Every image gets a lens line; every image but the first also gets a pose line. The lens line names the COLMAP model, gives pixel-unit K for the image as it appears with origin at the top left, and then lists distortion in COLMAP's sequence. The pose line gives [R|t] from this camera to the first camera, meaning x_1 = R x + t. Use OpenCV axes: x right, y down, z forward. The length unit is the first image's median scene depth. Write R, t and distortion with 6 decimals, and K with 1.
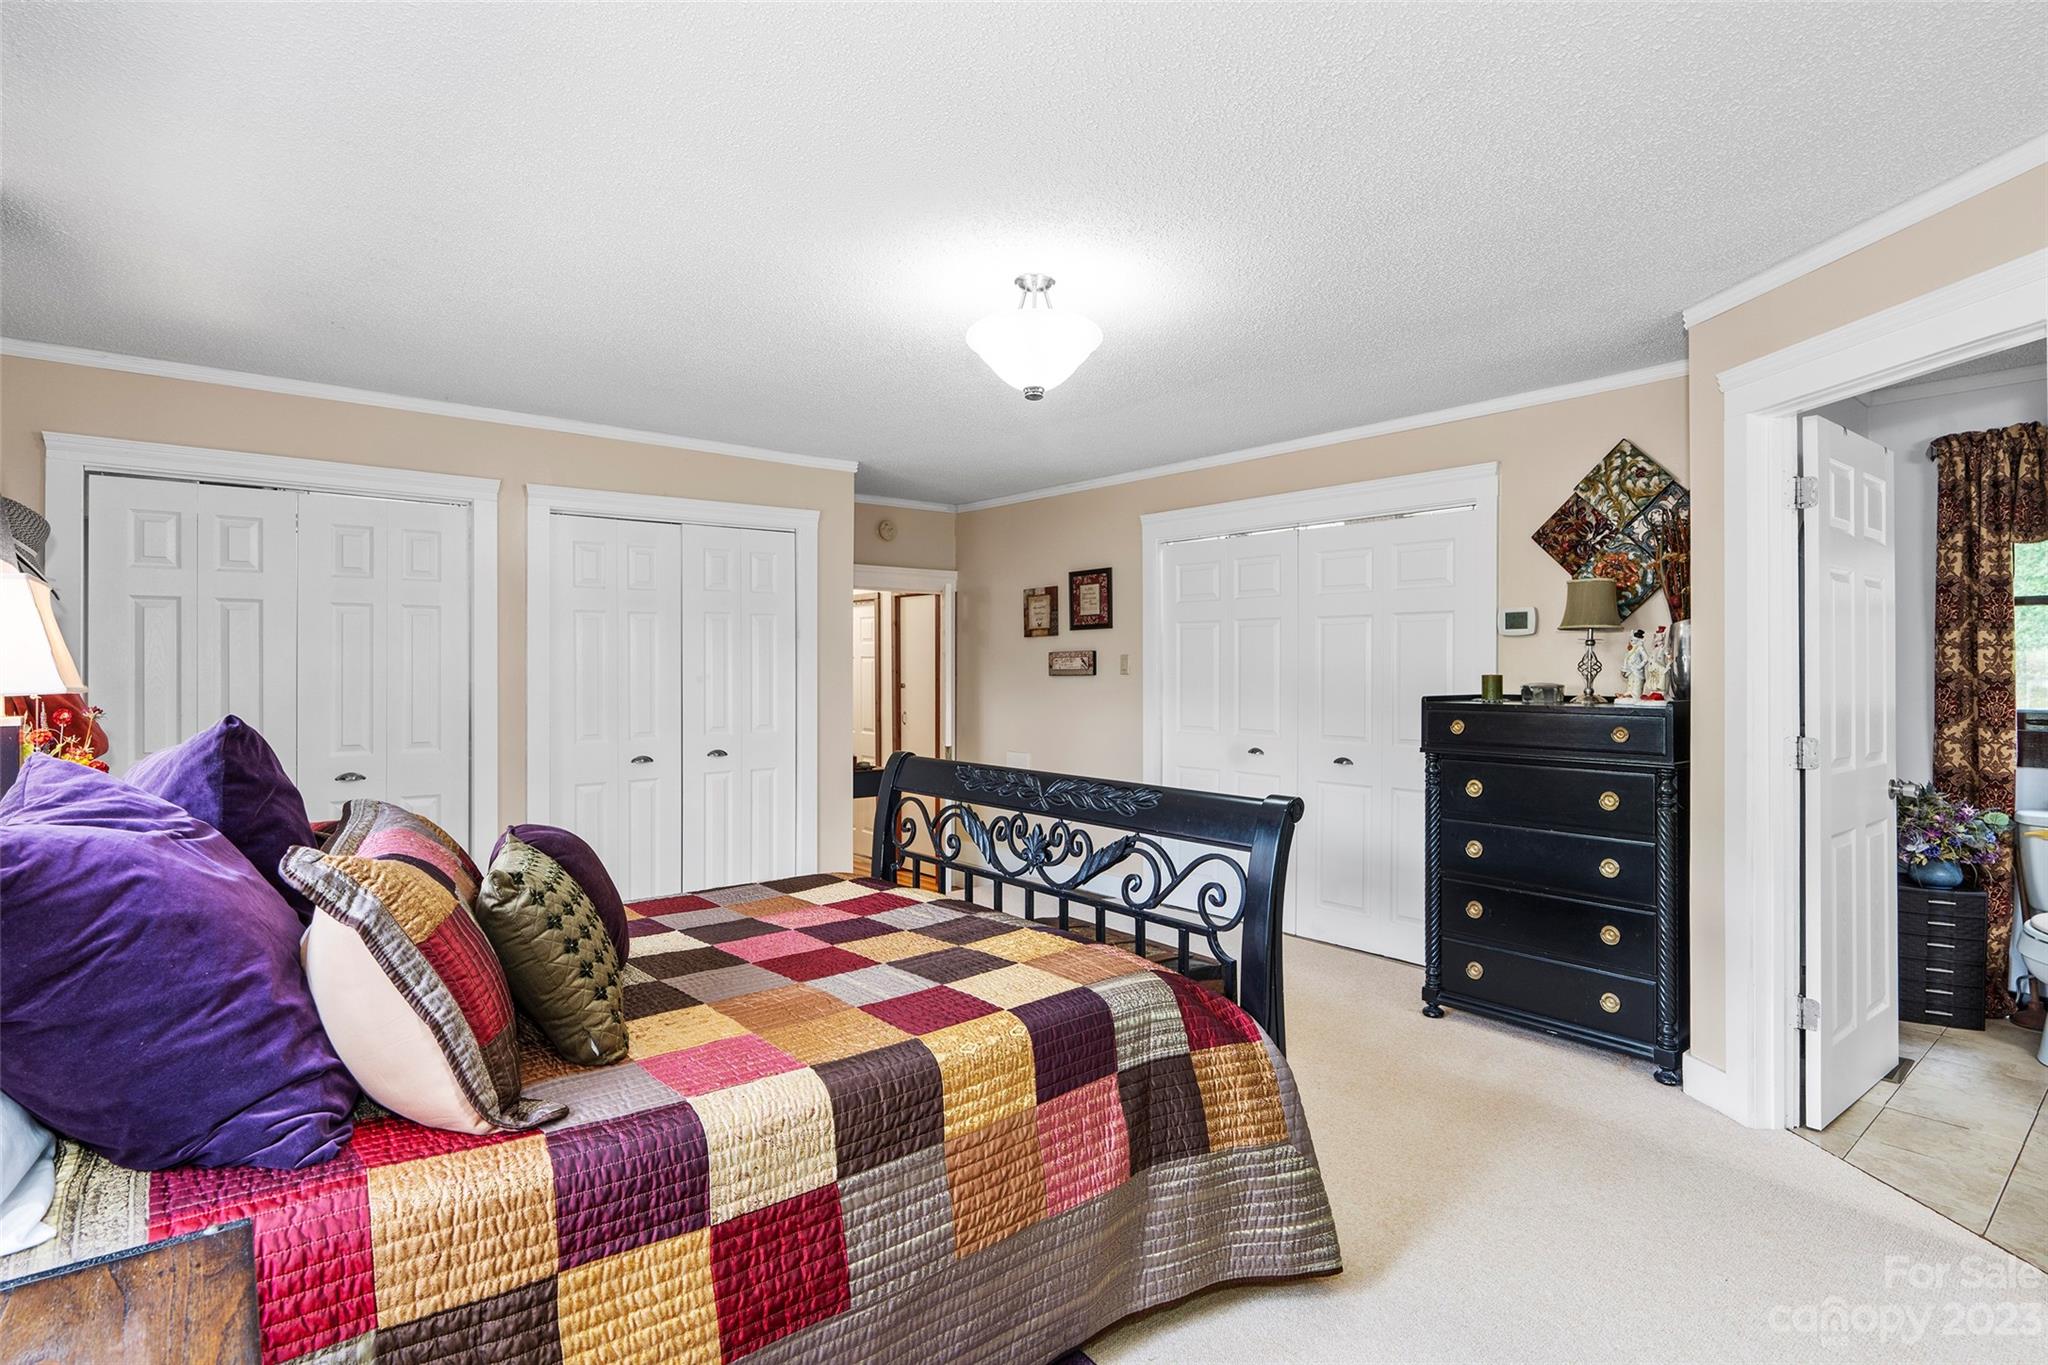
lens RADIAL K [[1024.0, 0, 1016.7], [0, 1024.0, 672.3], [0, 0, 1]] dist [0.004646, 0.000518]
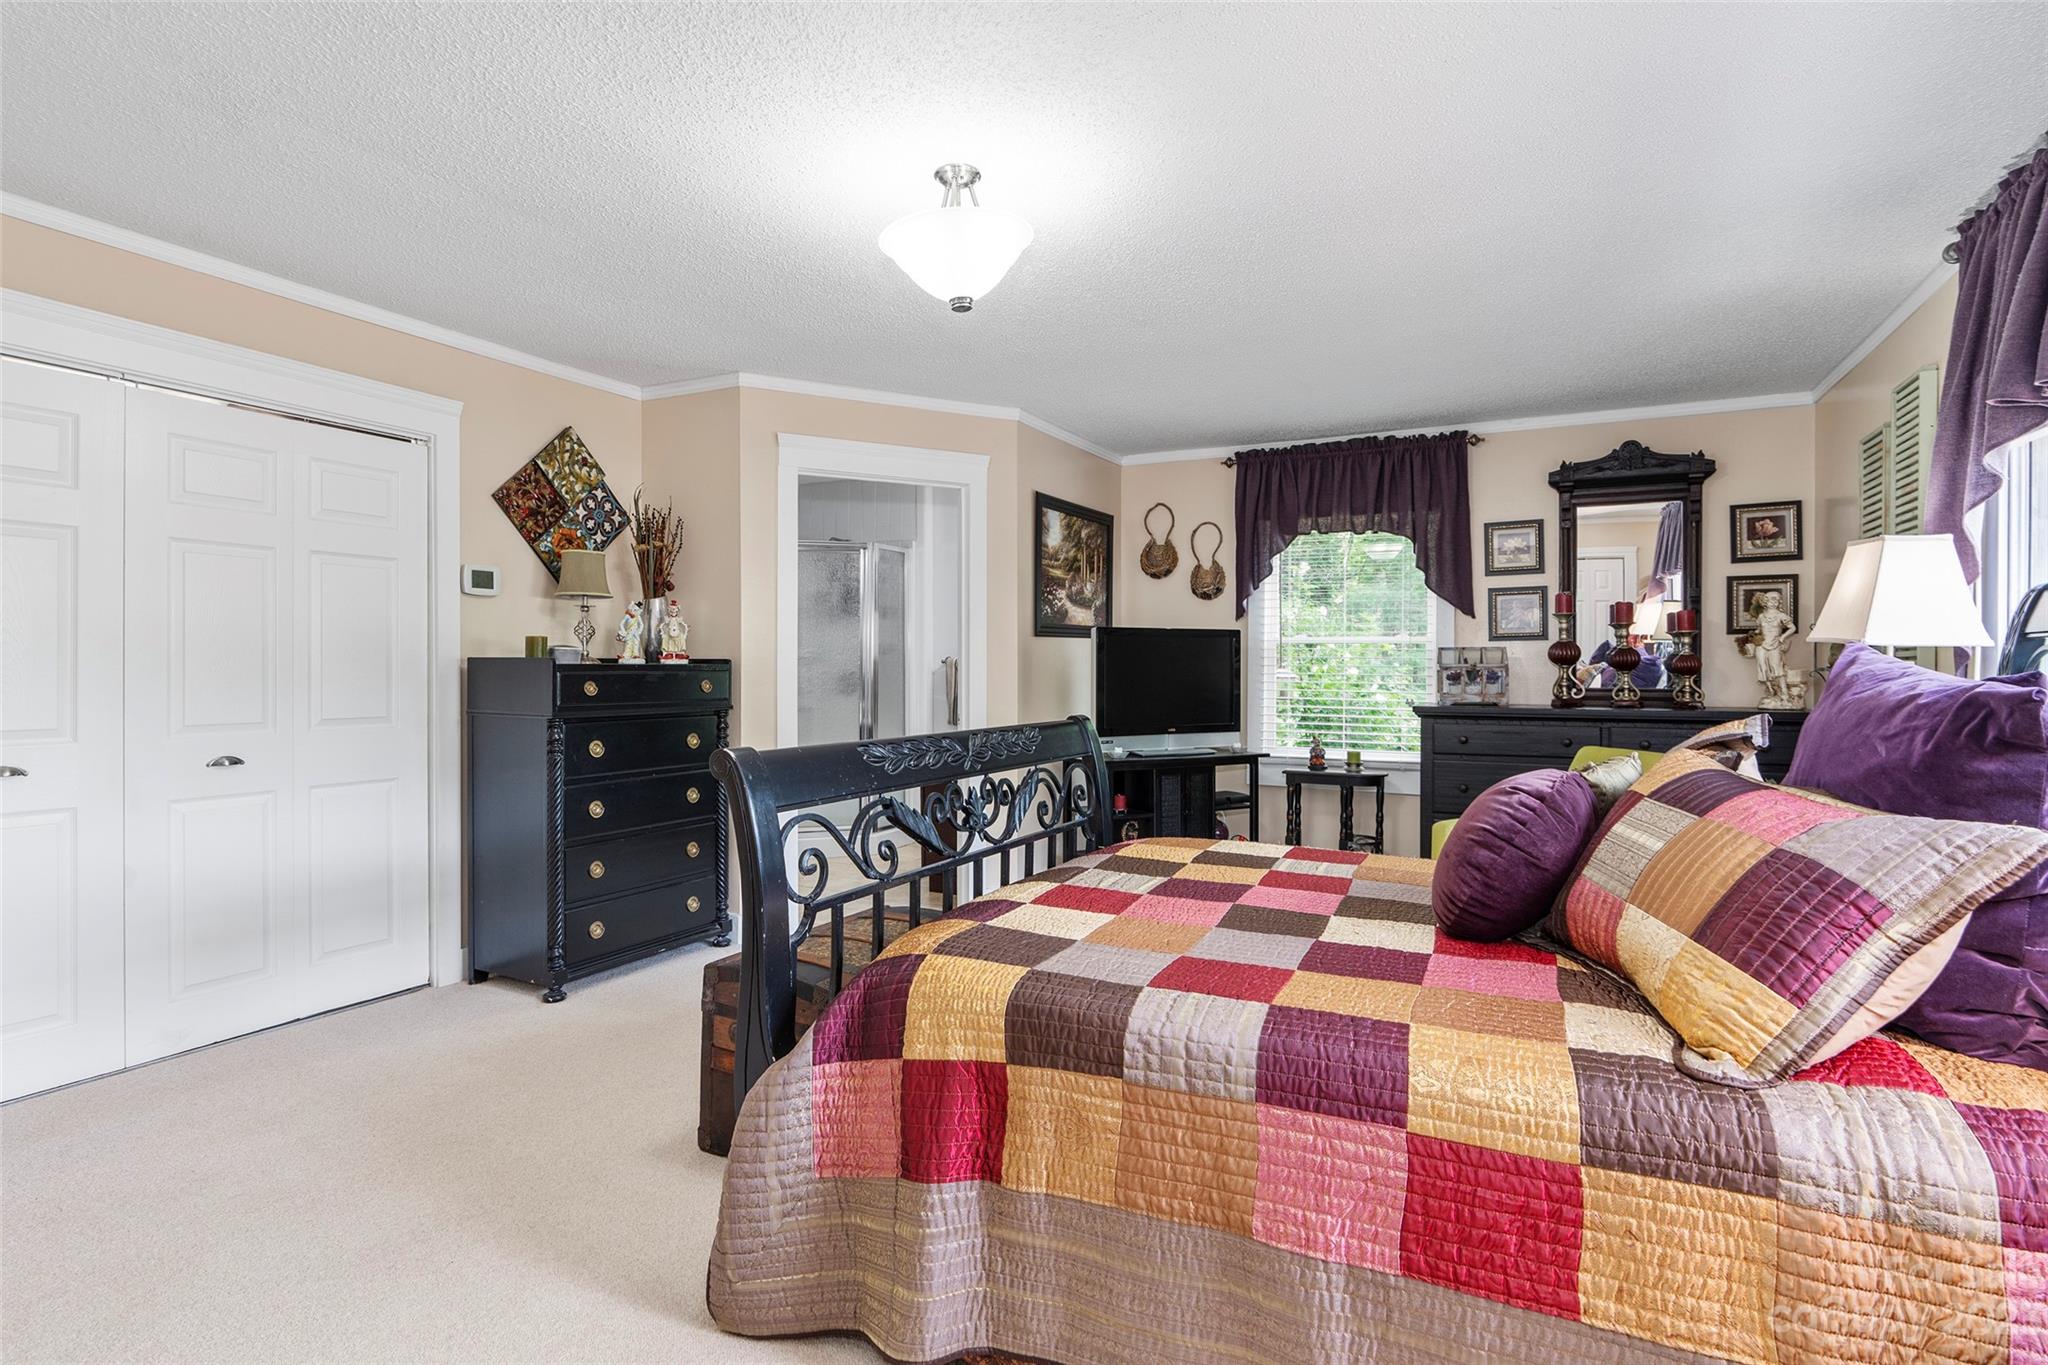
lens RADIAL K [[1024.0, 0, 1026.9], [0, 1024.0, 669.3], [0, 0, 1]] dist [0.004646, 0.000518]
pose [[-0.394671, -0.005761, 0.918804, -0.668134], [-0.000654, 0.999982, 0.005989, 0.030557], [-0.918822, 0.001763, -0.394668, 1.053411]]
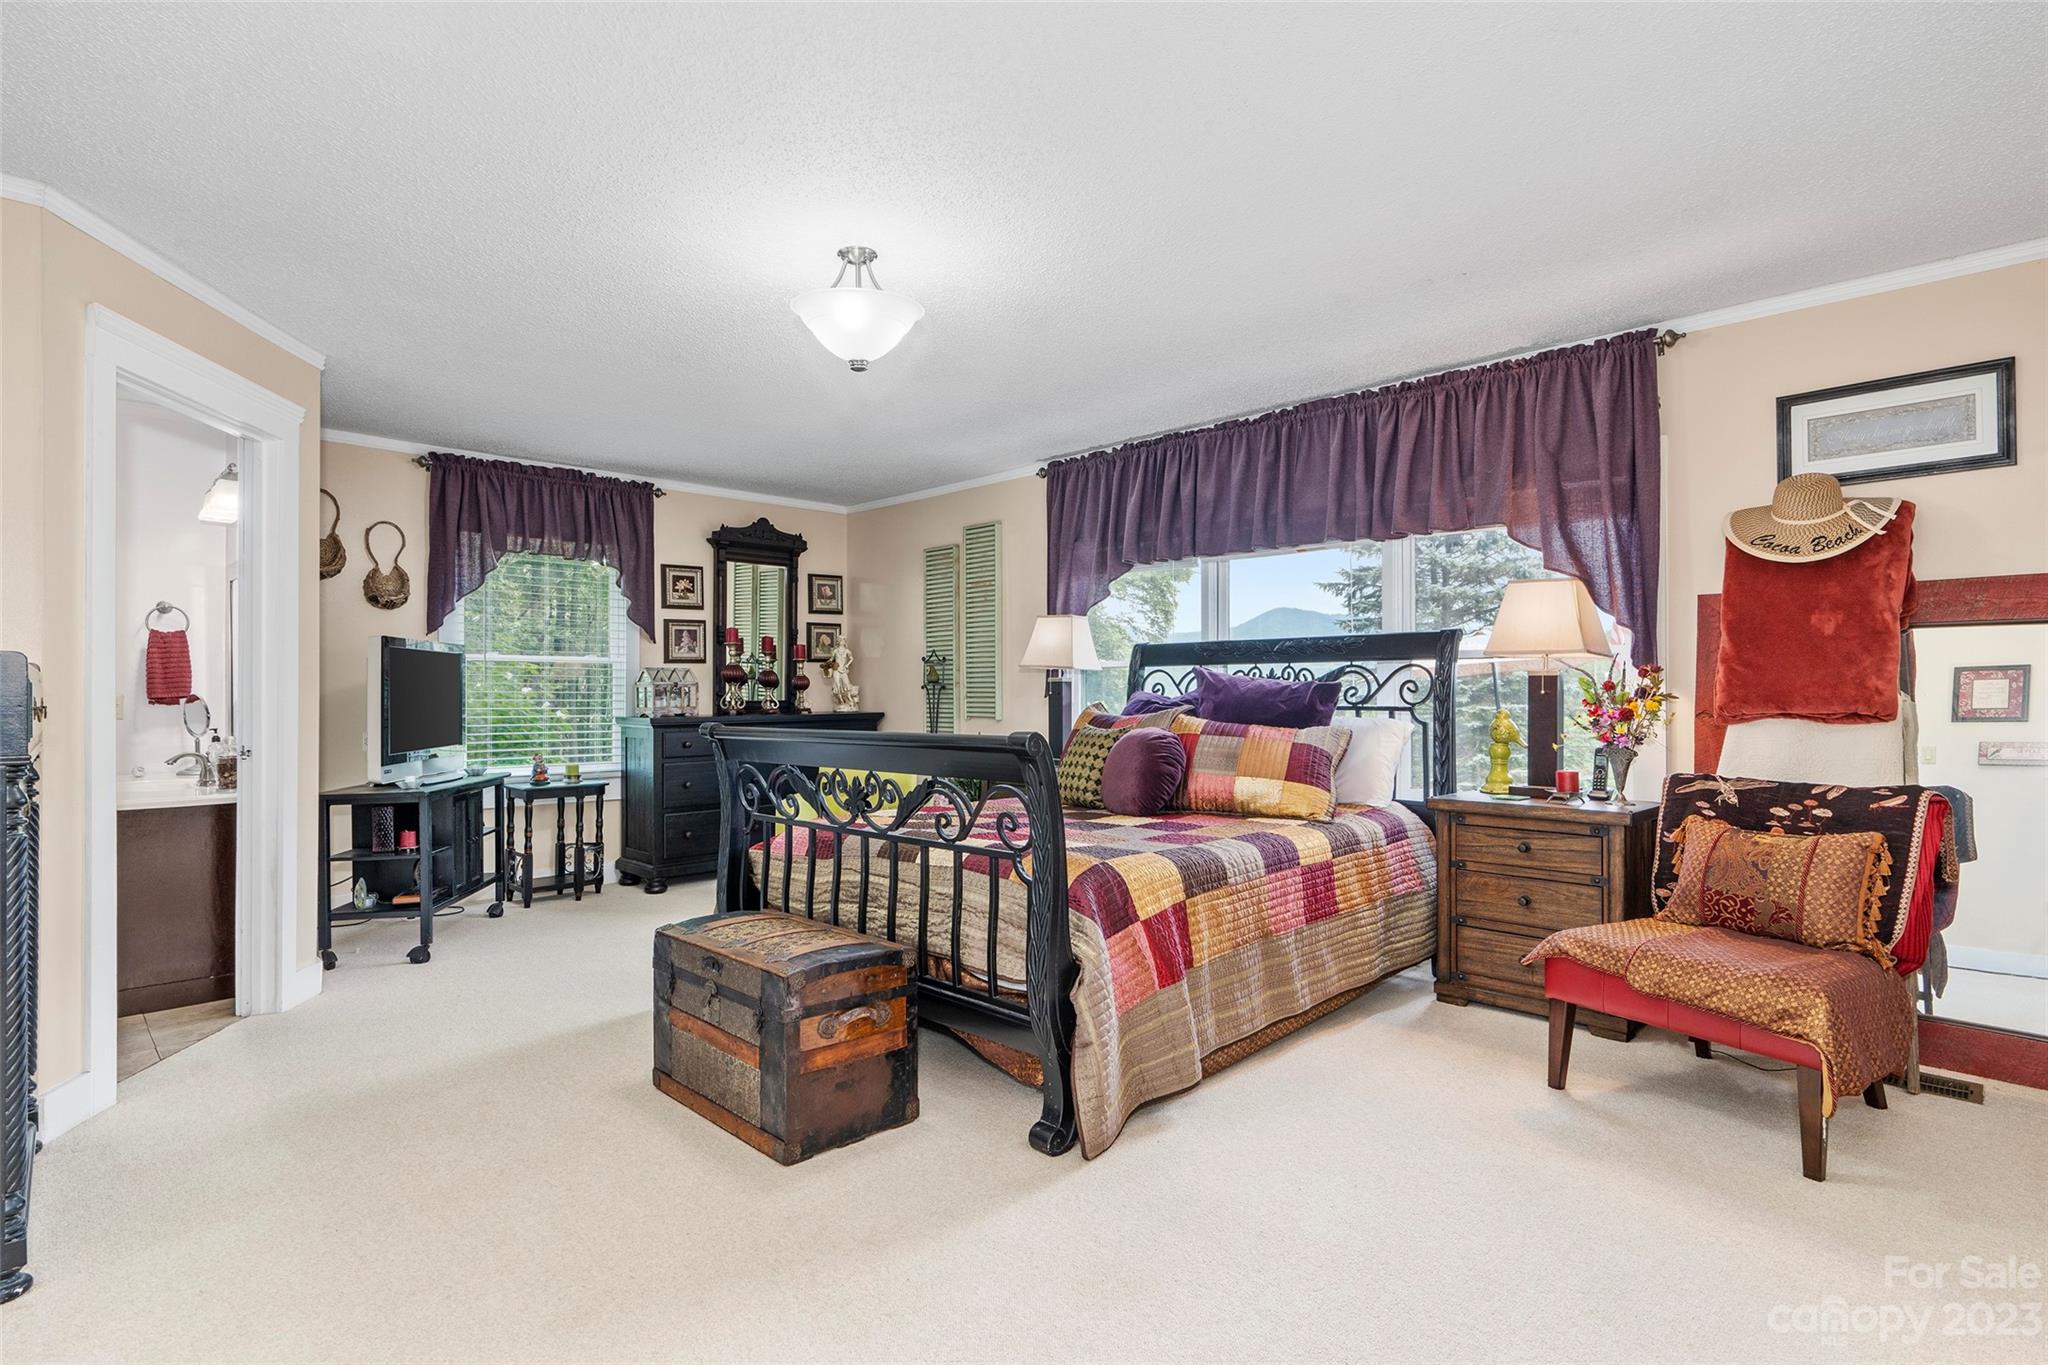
lens RADIAL K [[1024.0, 0, 1035.6], [0, 1024.0, 690.1], [0, 0, 1]] dist [0.004646, 0.000518]
pose [[-0.997217, 0.003299, -0.074482, -0.069079], [0.003244, 0.999994, 0.000855, 0.045095], [0.074484, 0.000611, -0.997222, 1.670960]]
